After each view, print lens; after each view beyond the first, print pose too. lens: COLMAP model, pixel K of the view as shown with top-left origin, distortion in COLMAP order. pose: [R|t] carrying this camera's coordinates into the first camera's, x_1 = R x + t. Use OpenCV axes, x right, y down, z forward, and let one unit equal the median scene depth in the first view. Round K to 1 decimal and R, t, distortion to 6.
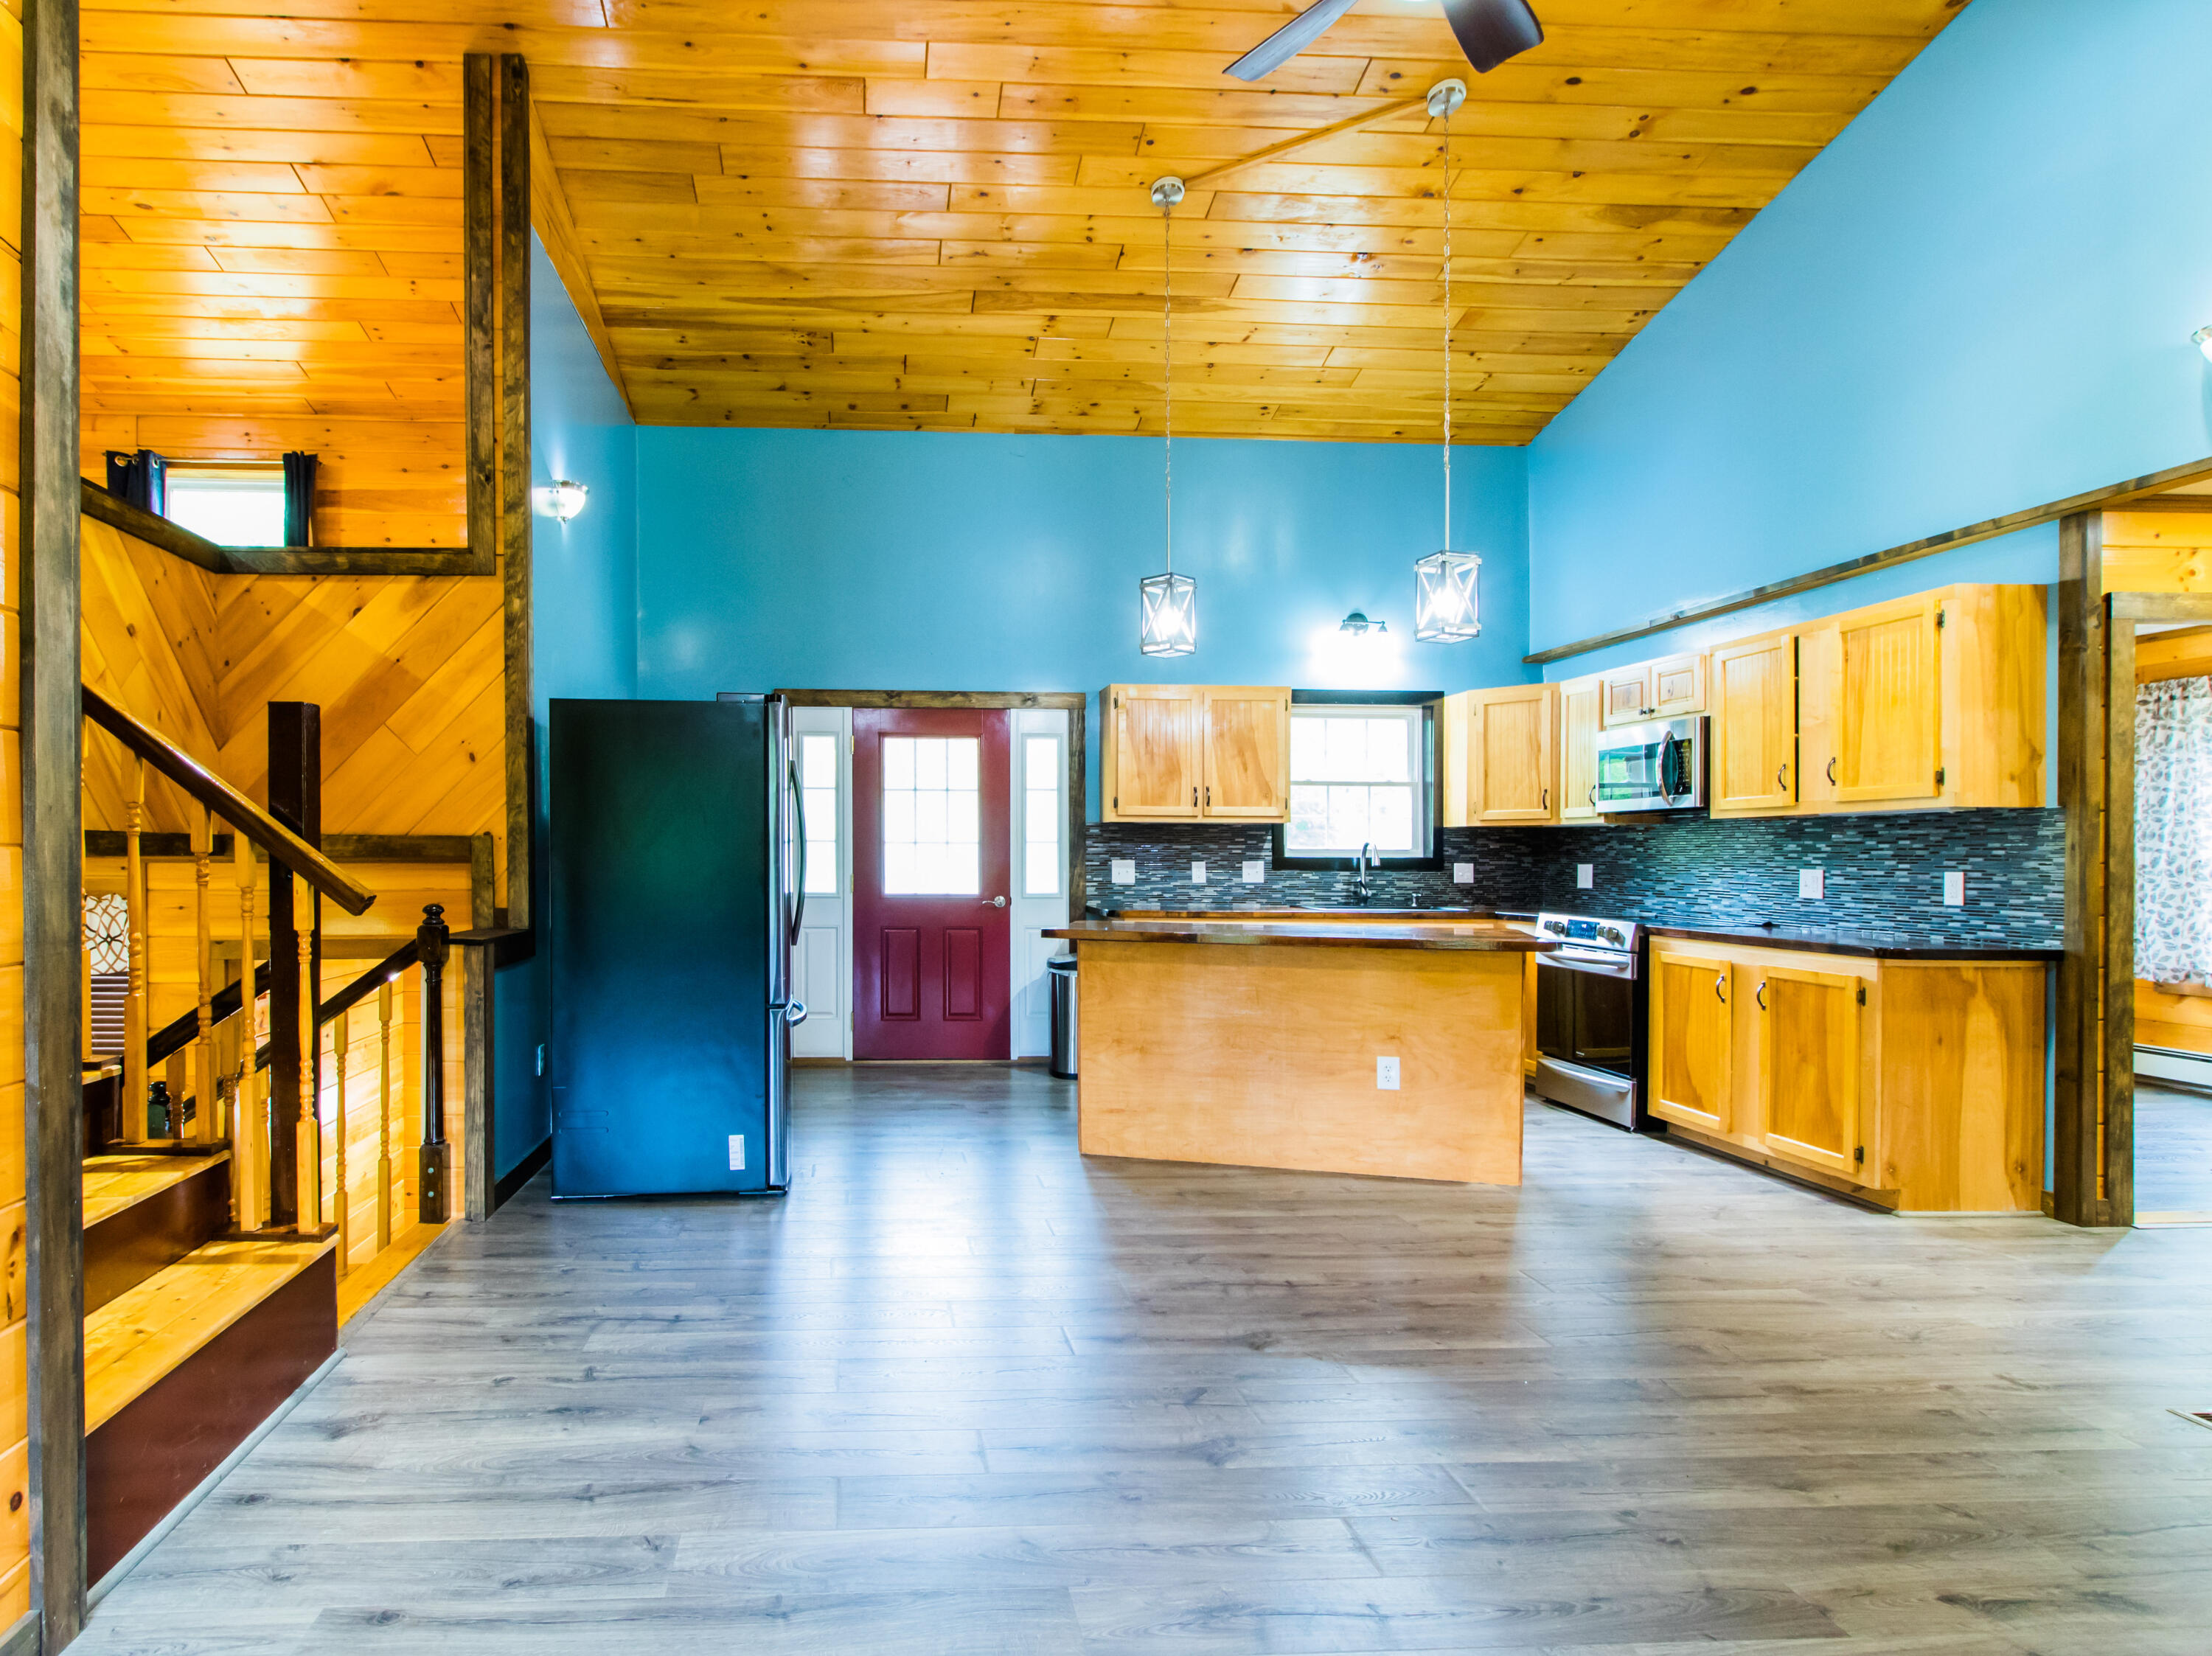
lens RADIAL K [[1255.8, 0, 918.6], [0, 1255.8, 844.1], [0, 0, 1]] dist [-0.000183, 0.001161]
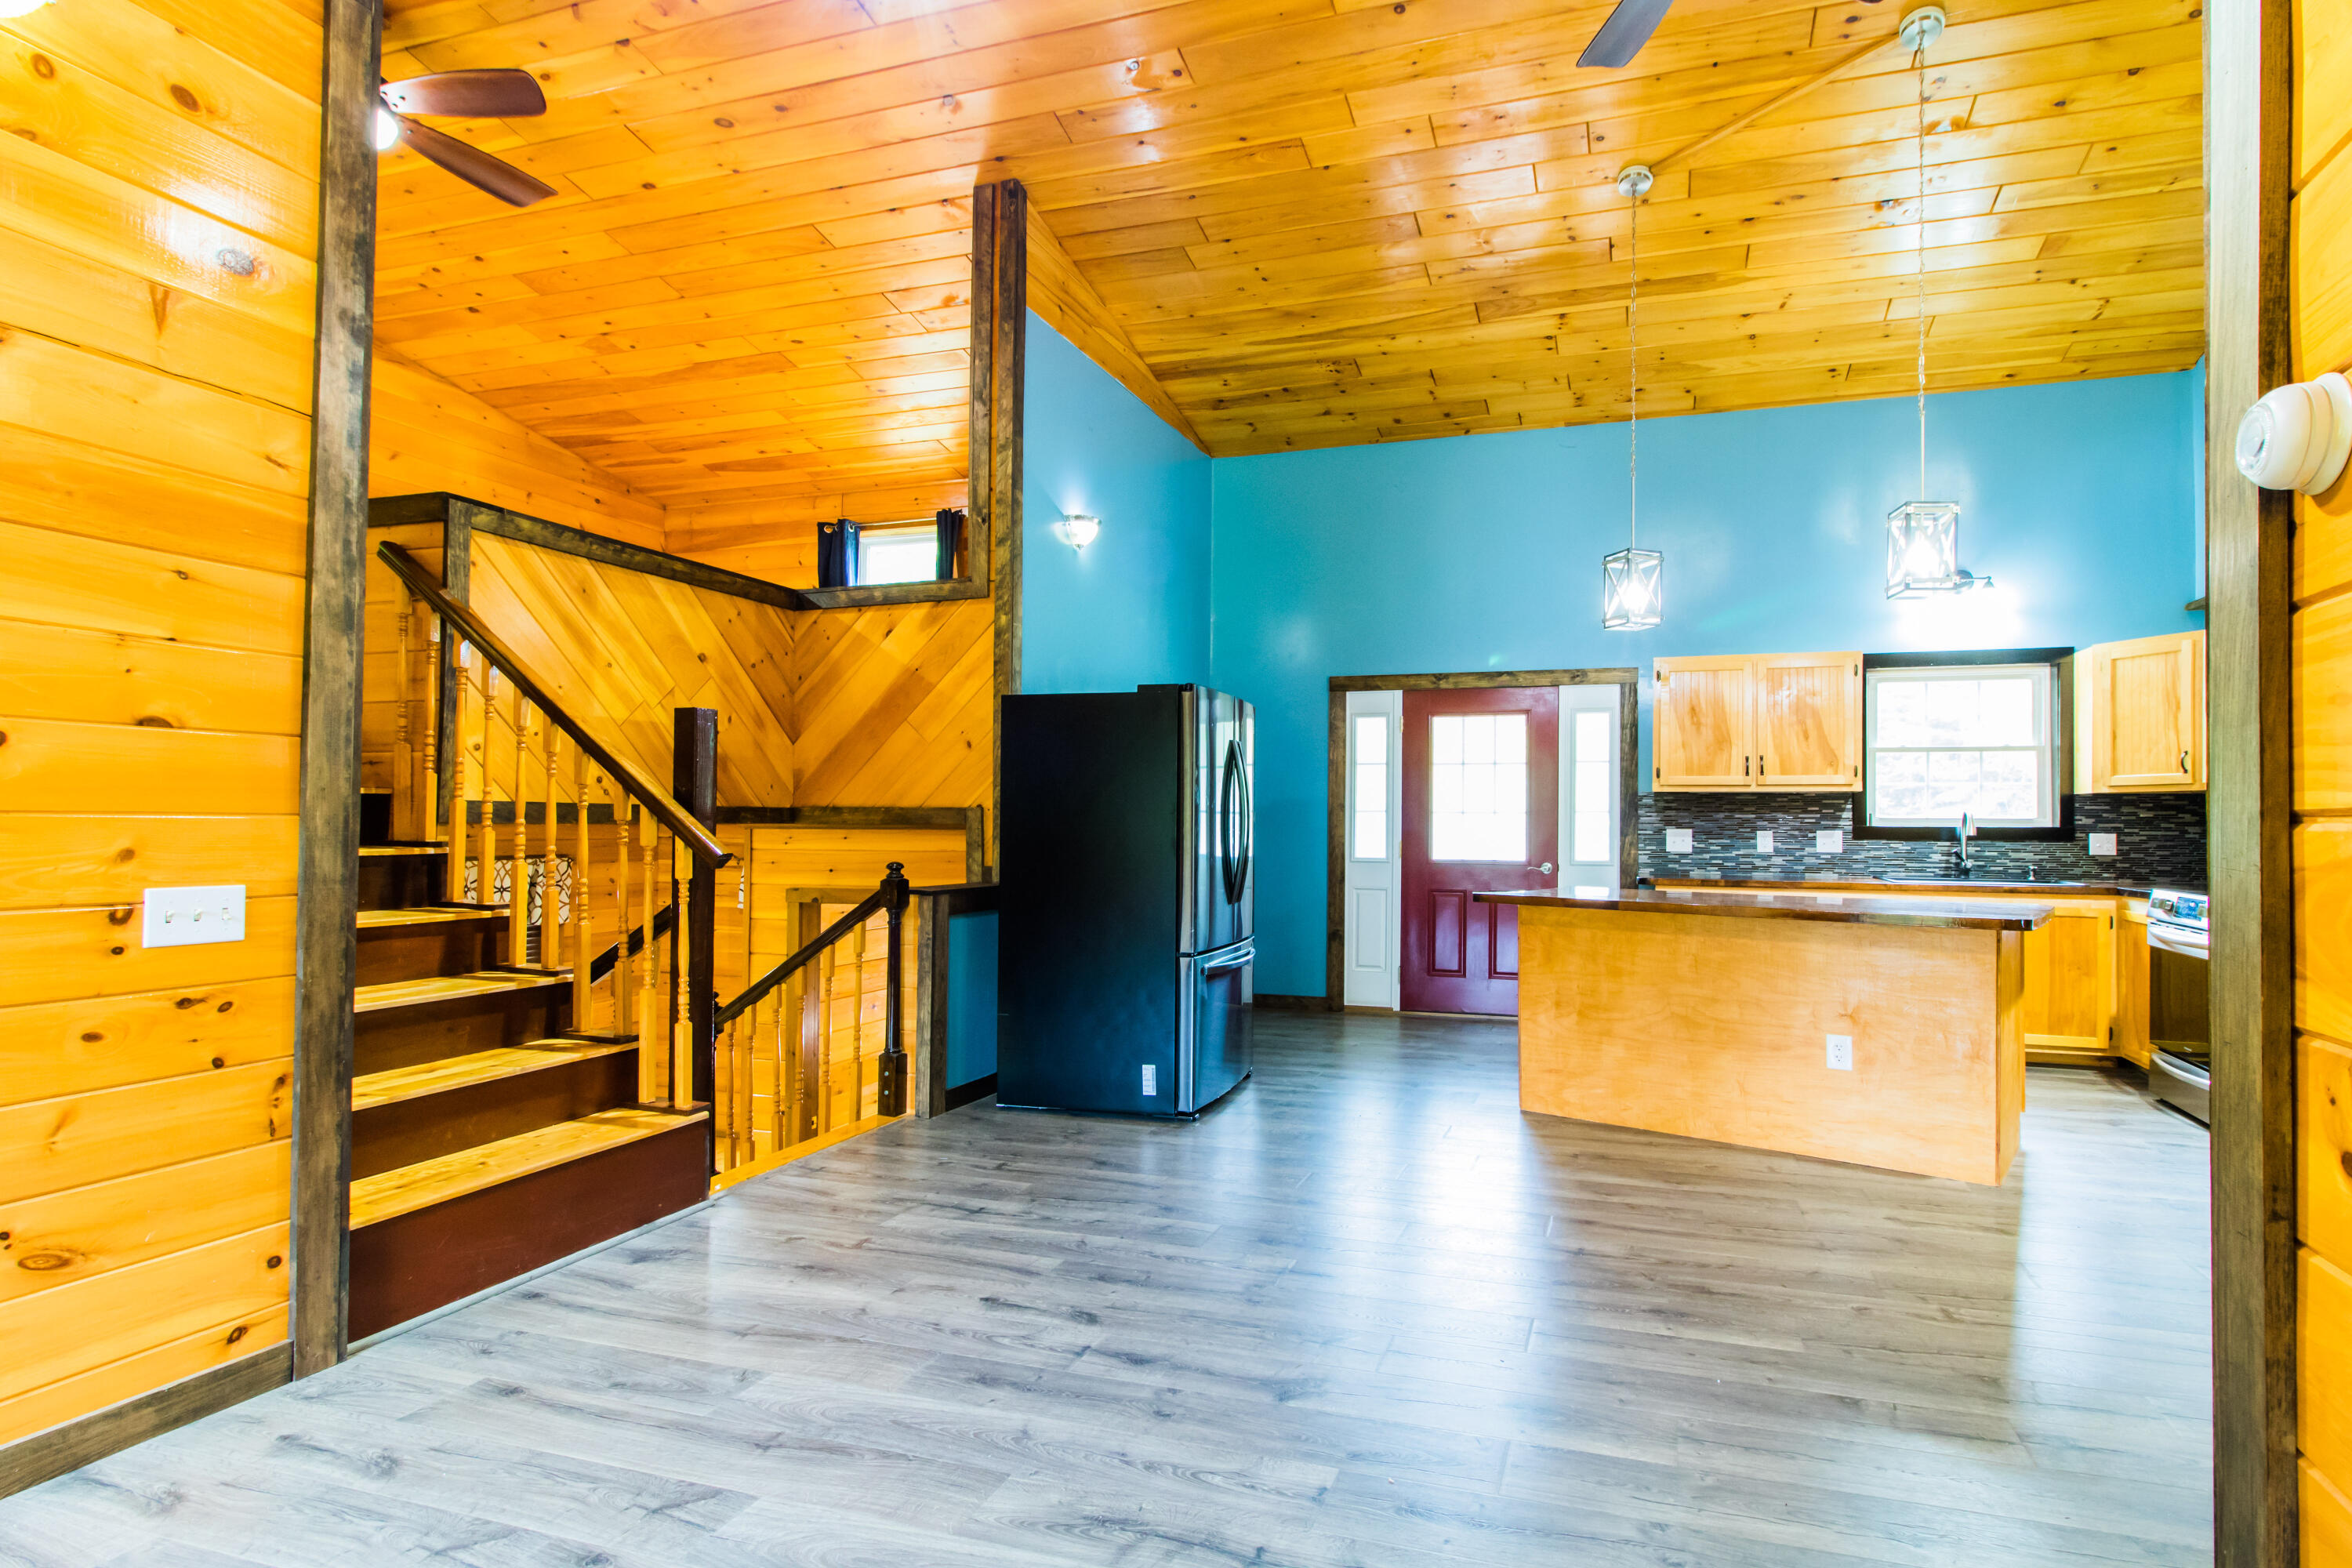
lens RADIAL K [[1122.6, 0, 1252.9], [0, 1122.6, 788.2], [0, 0, 1]] dist [0.001891, 0.000820]
pose [[0.941170, -0.010180, -0.337780, 0.236584], [0.002163, 0.999707, -0.024102, 0.001279], [0.337927, 0.021954, 0.940916, 0.040773]]
